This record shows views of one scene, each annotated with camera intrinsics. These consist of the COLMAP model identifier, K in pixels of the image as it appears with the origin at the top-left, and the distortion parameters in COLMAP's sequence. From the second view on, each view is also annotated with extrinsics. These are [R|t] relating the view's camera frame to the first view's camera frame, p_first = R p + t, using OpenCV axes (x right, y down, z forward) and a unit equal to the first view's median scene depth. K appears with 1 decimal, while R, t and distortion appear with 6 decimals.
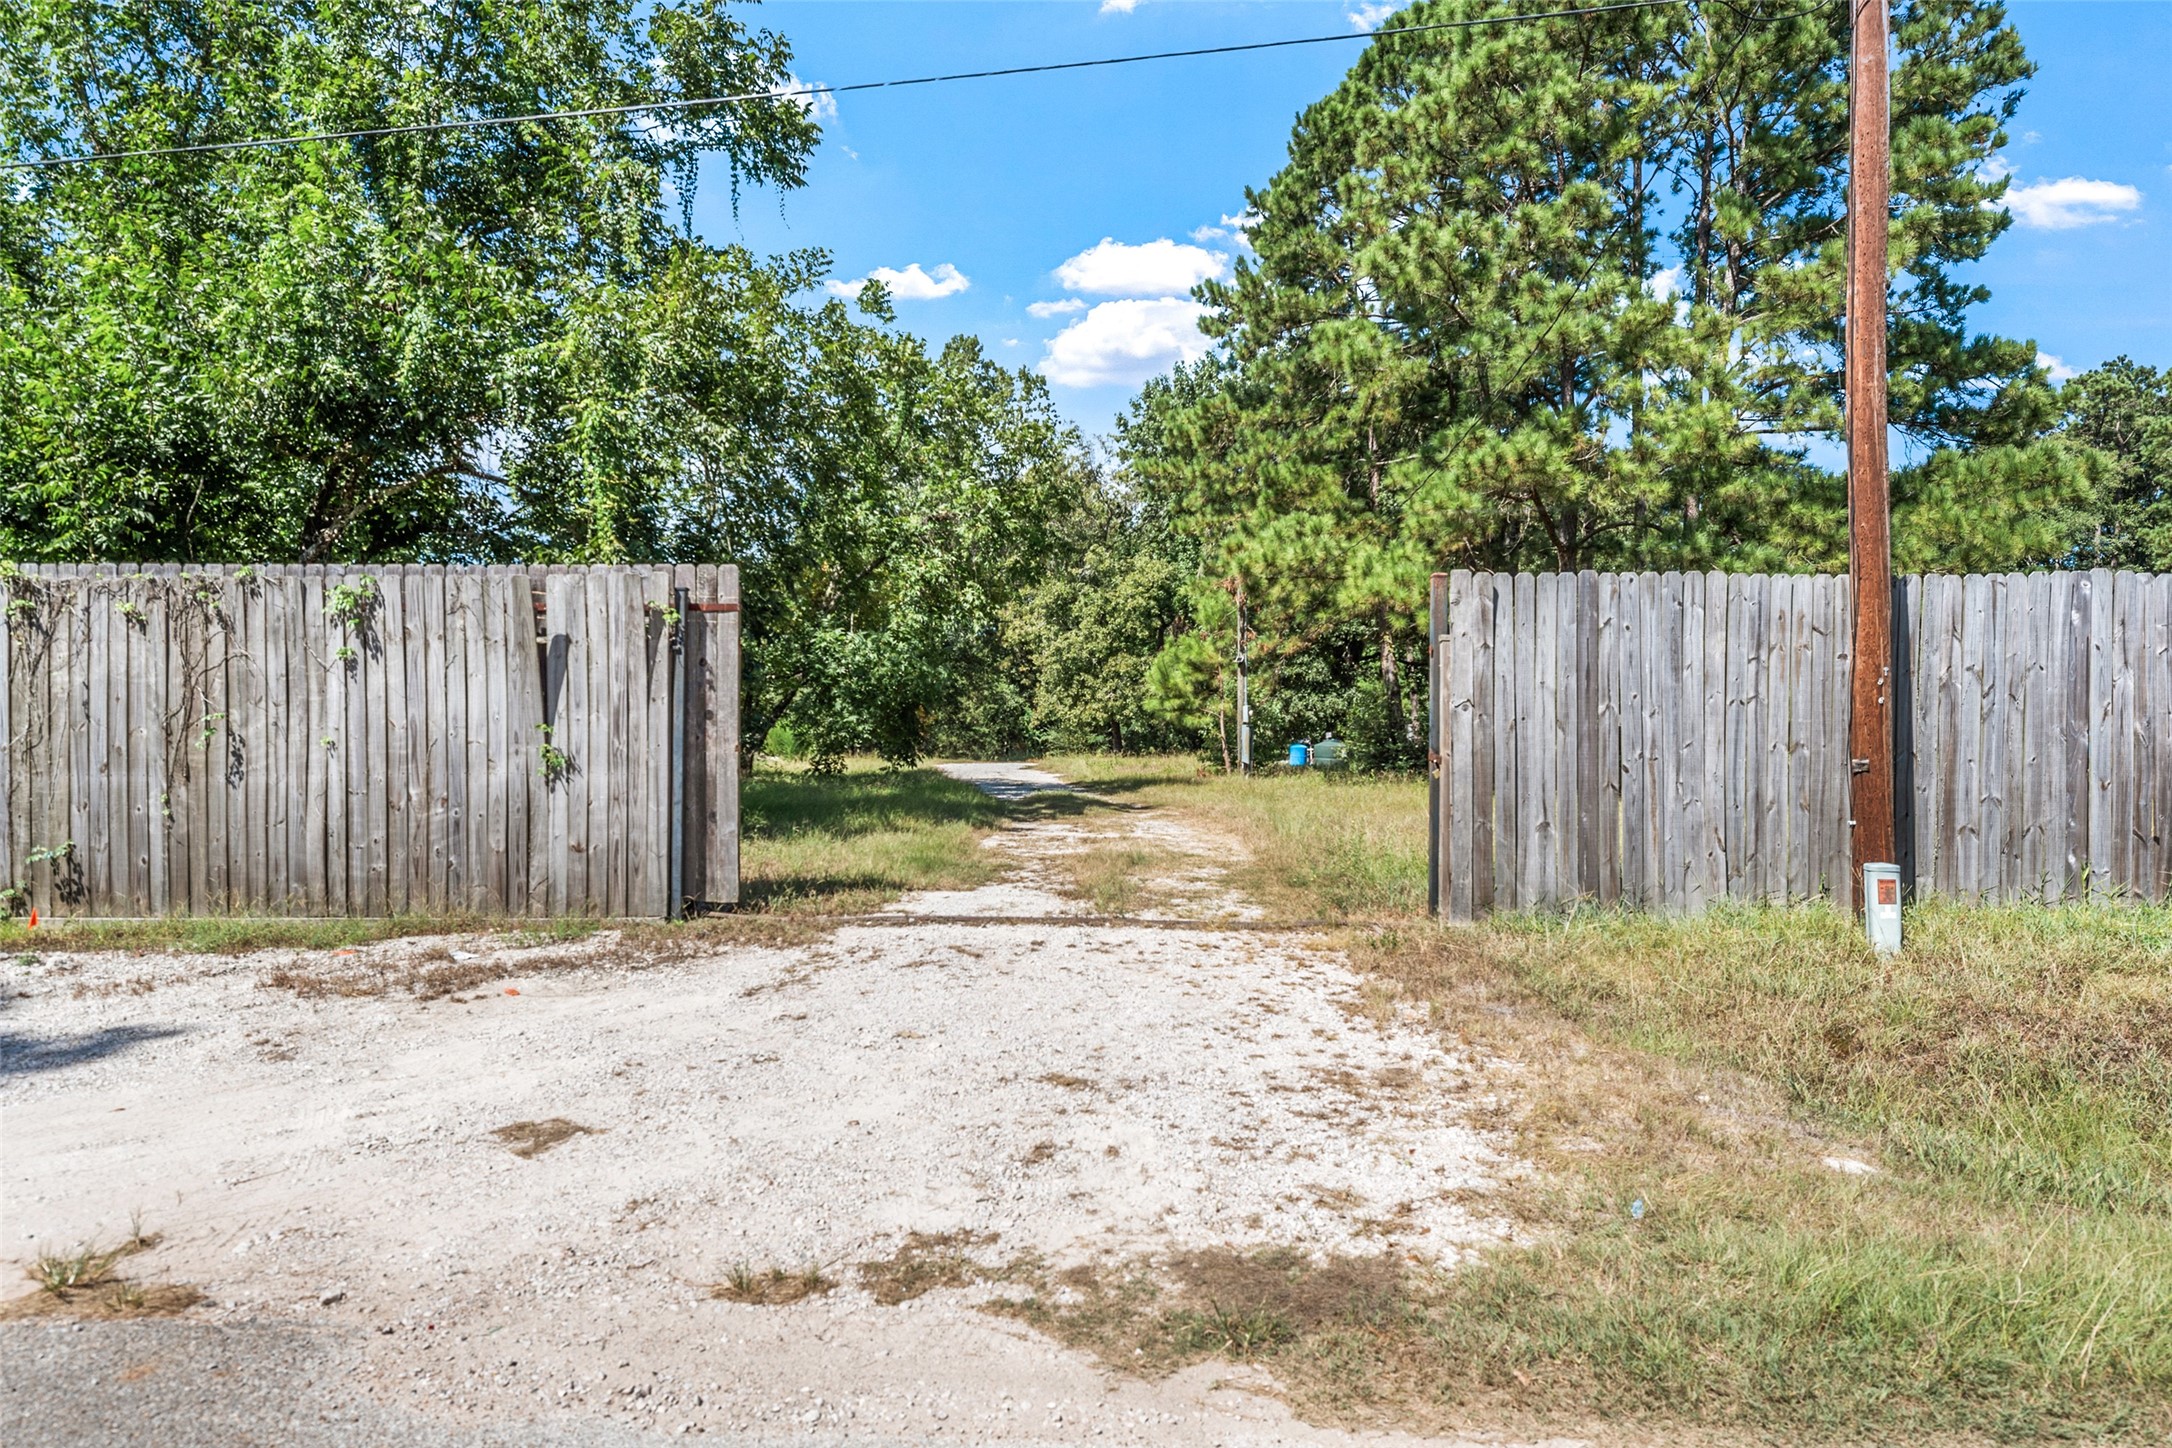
lens RADIAL K [[1280.3, 0, 1086.7], [0, 1280.3, 726.9], [0, 0, 1]] dist [0.007947, 0.001275]
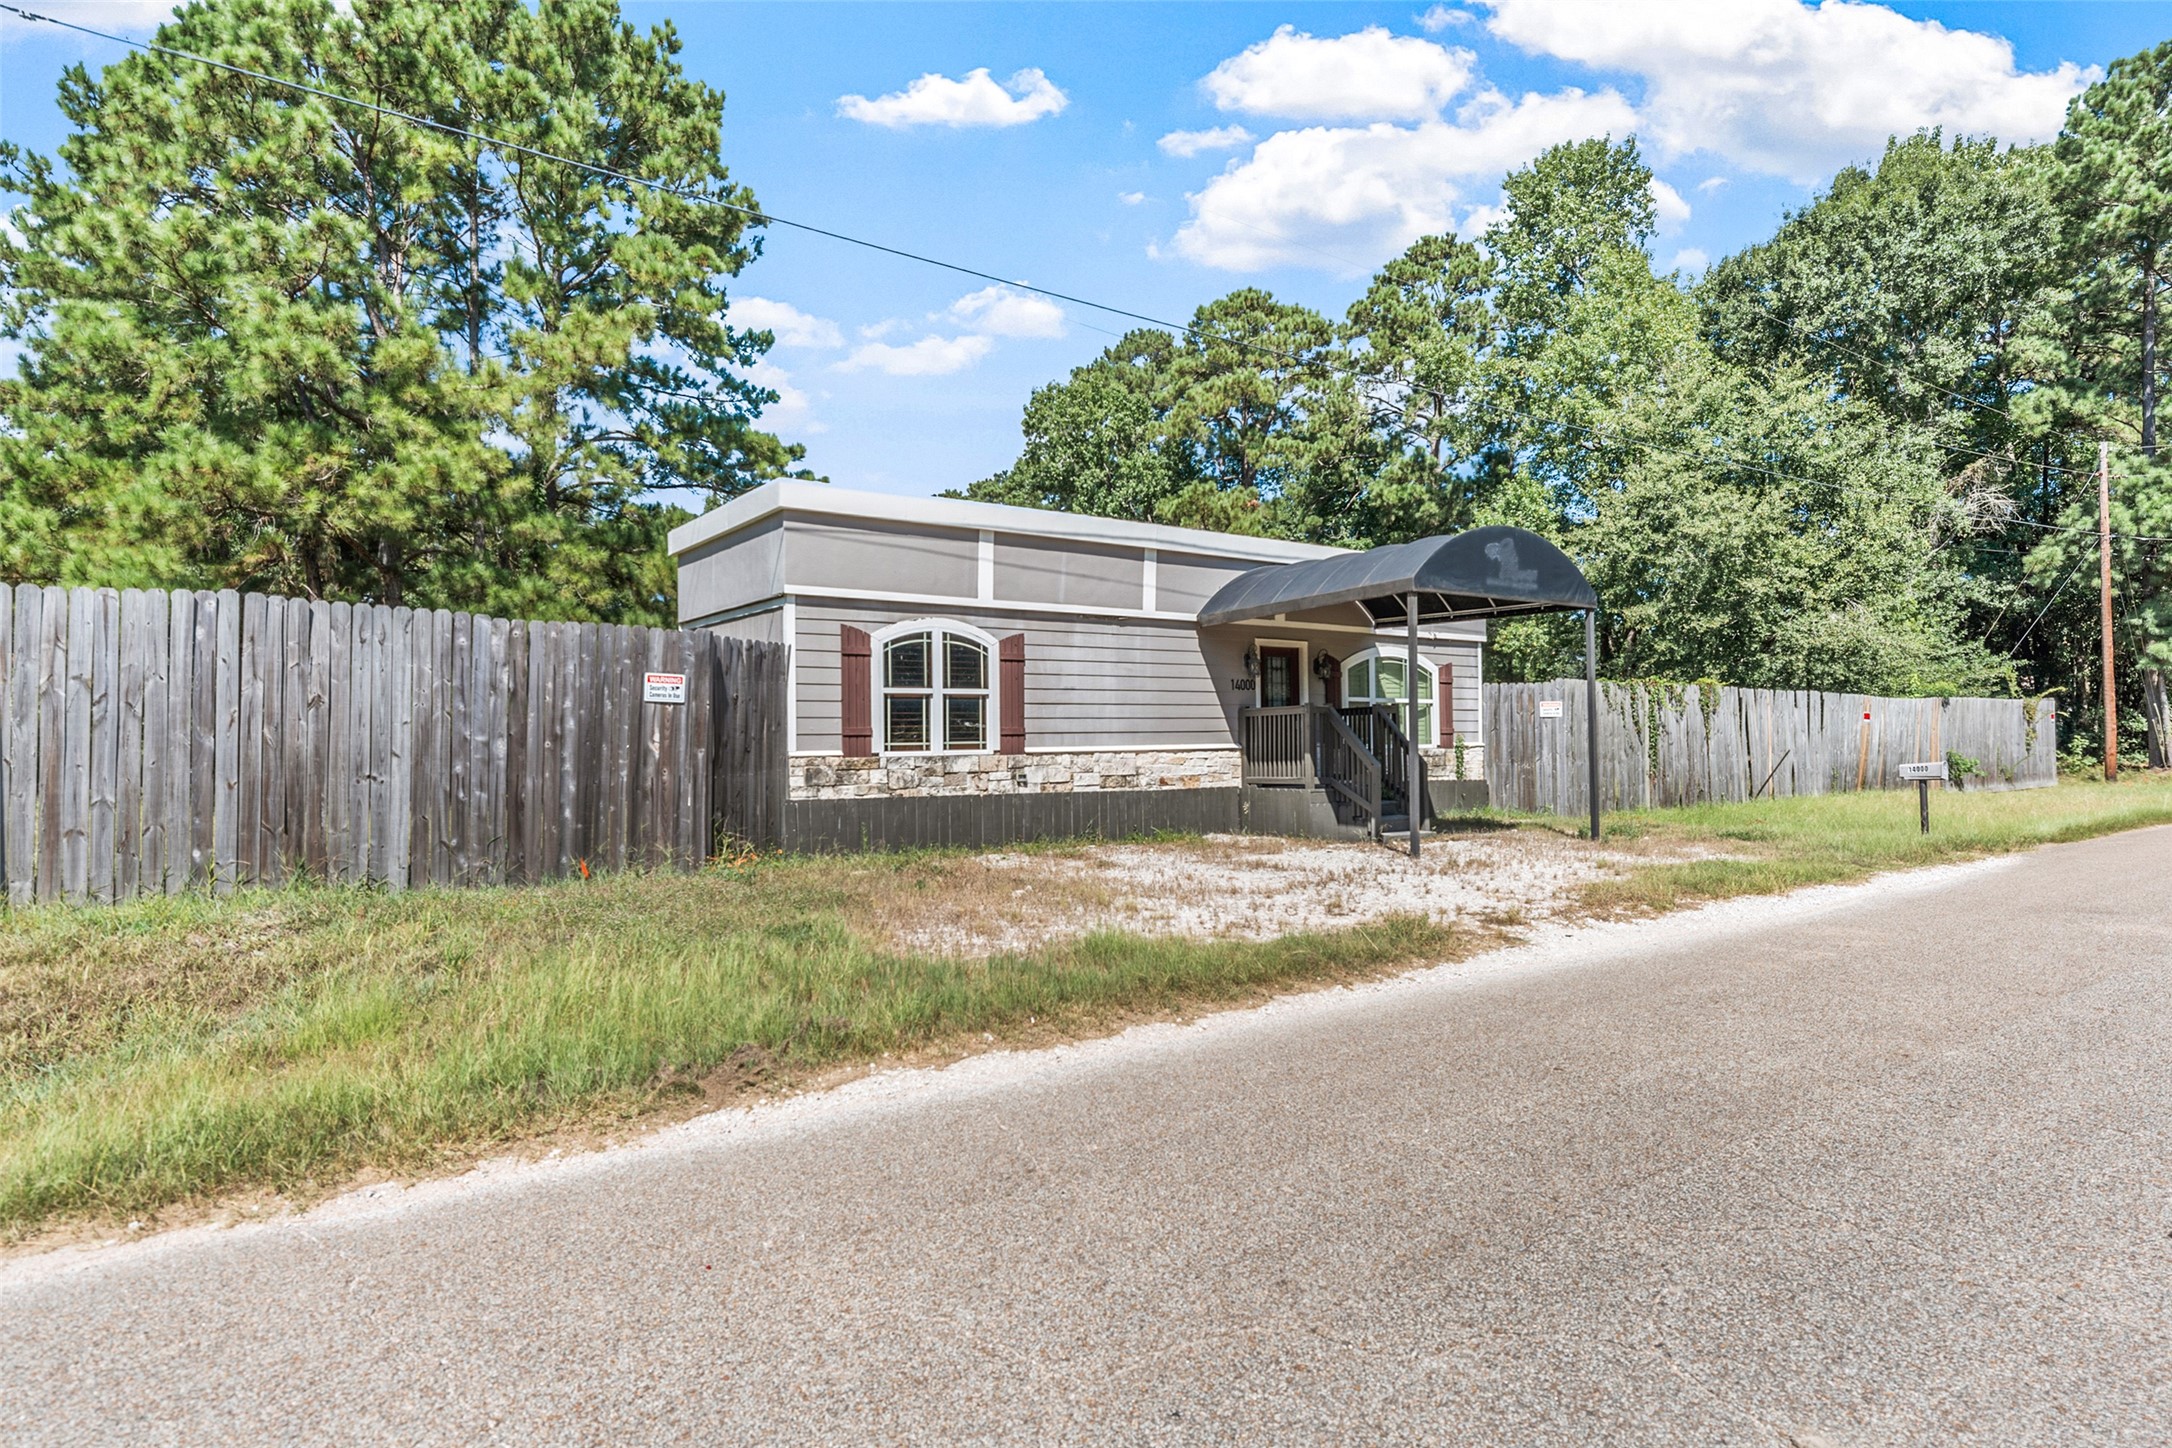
lens RADIAL K [[1147.9, 0, 1090.2], [0, 1147.9, 720.9], [0, 0, 1]] dist [-0.000858, -0.000379]
pose [[0.774648, -0.006019, 0.632364, 0.734671], [0.018706, 0.999735, -0.013398, 0.017499], [-0.632115, 0.022208, 0.774556, -0.231843]]
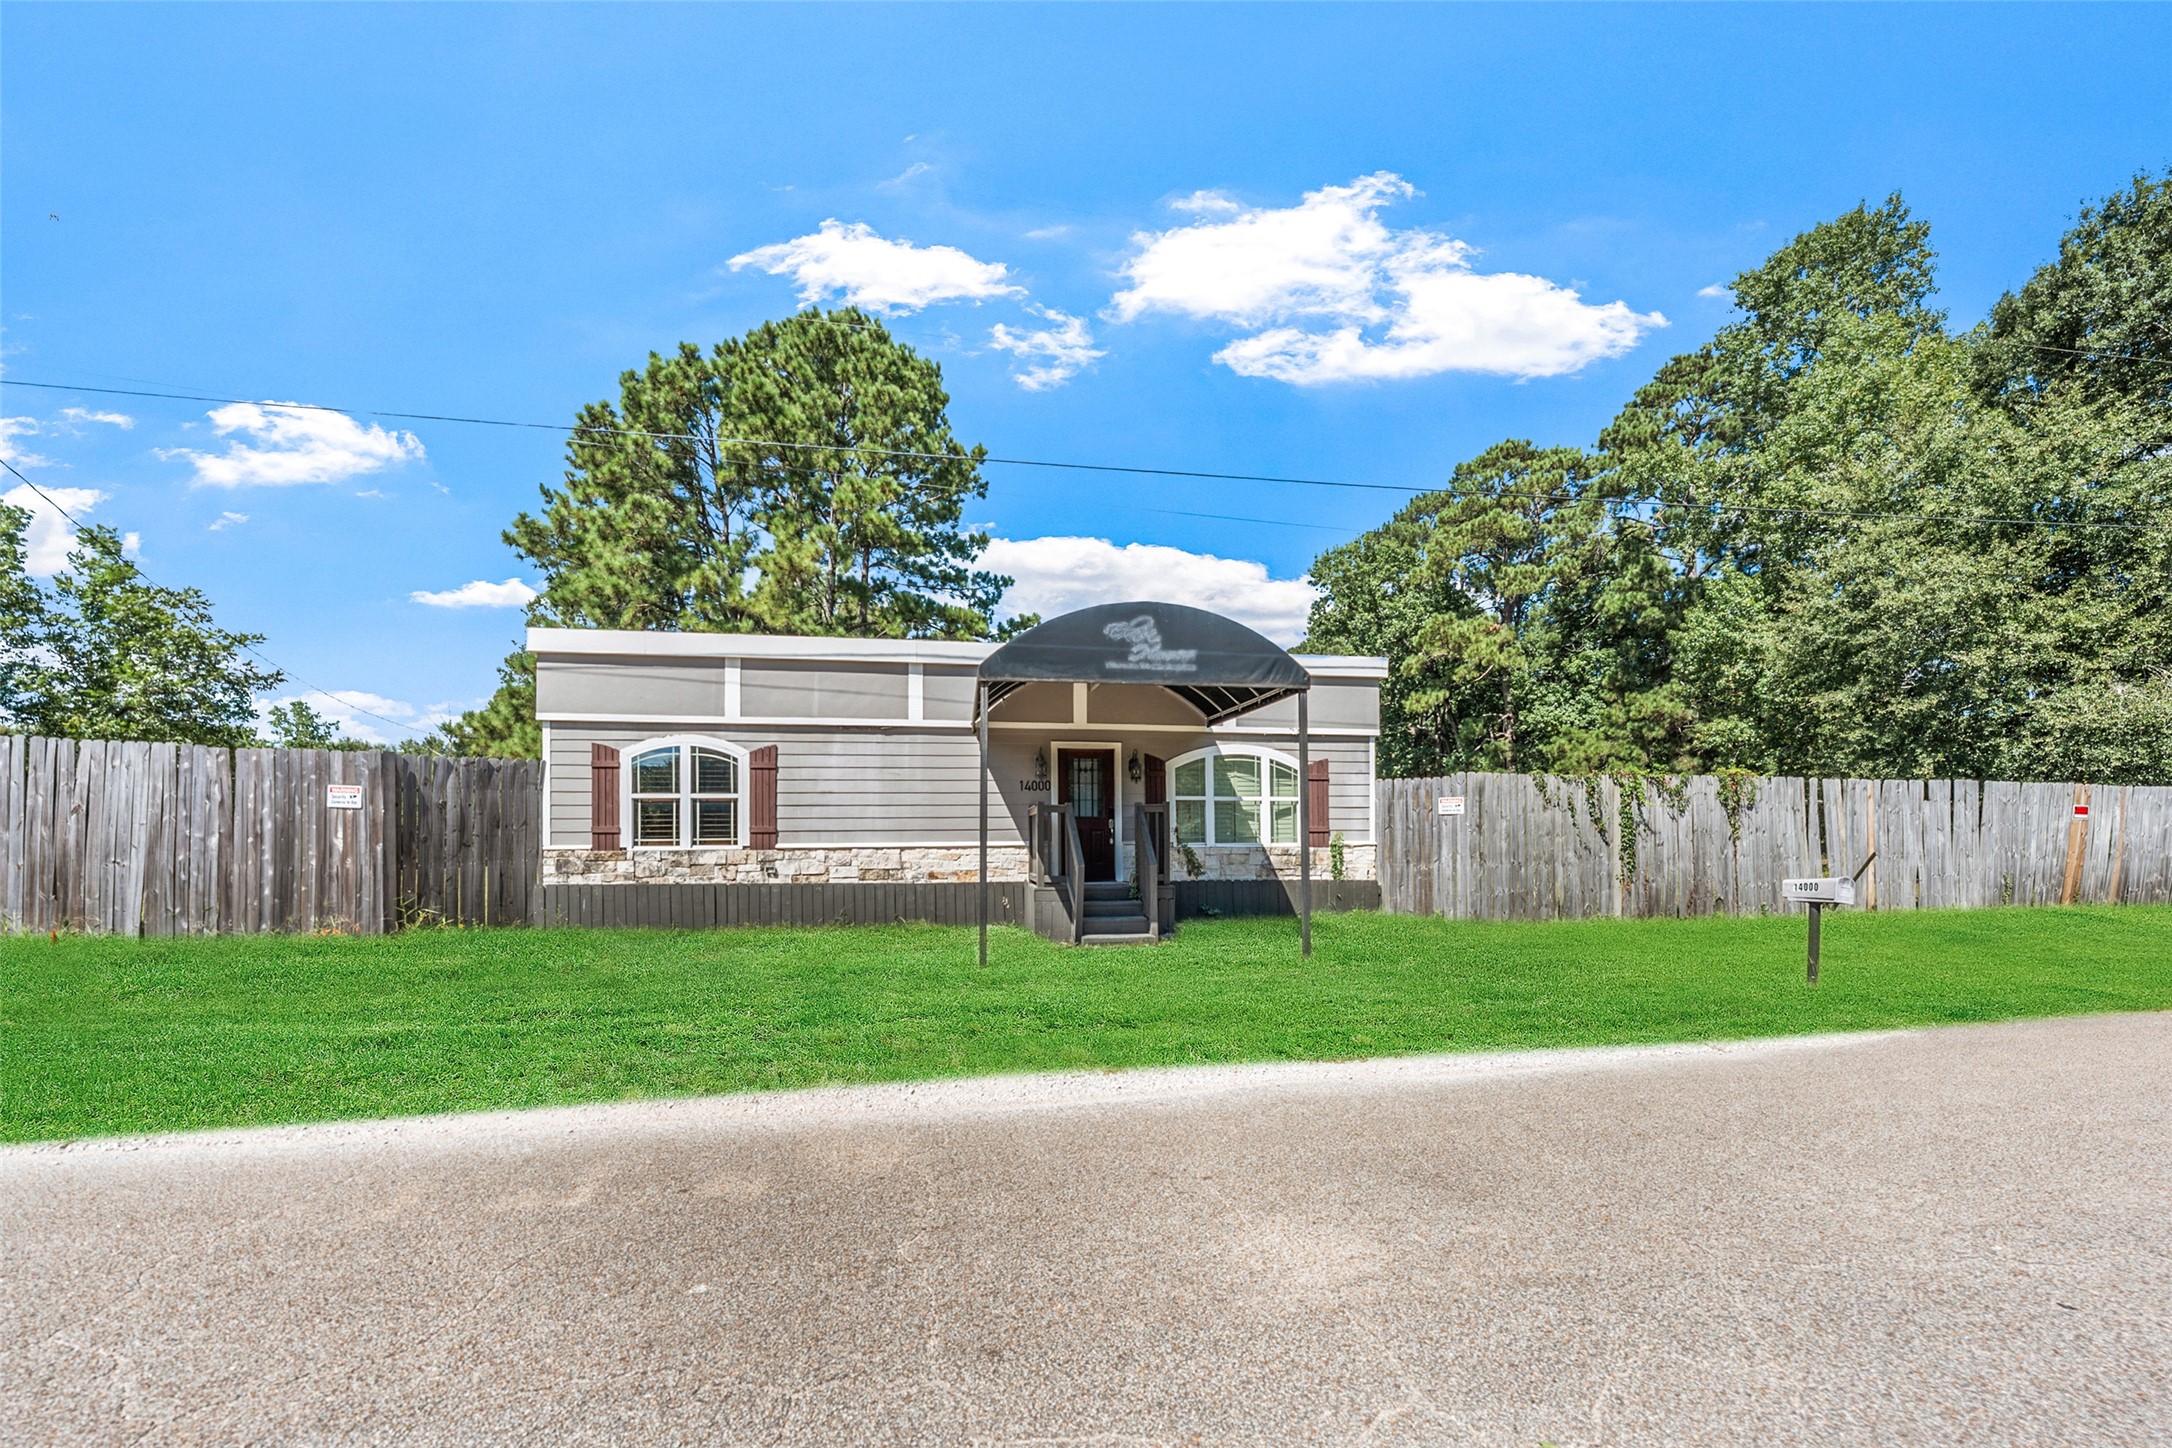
lens RADIAL K [[827.1, 0, 1086.7], [0, 827.1, 819.6], [0, 0, 1]] dist [-0.001090, 0.000188]
pose [[0.970671, -0.009005, 0.240243, 1.858015], [0.013984, 0.999721, -0.019032, 0.025200], [-0.240004, 0.021833, 0.970526, -0.346757]]
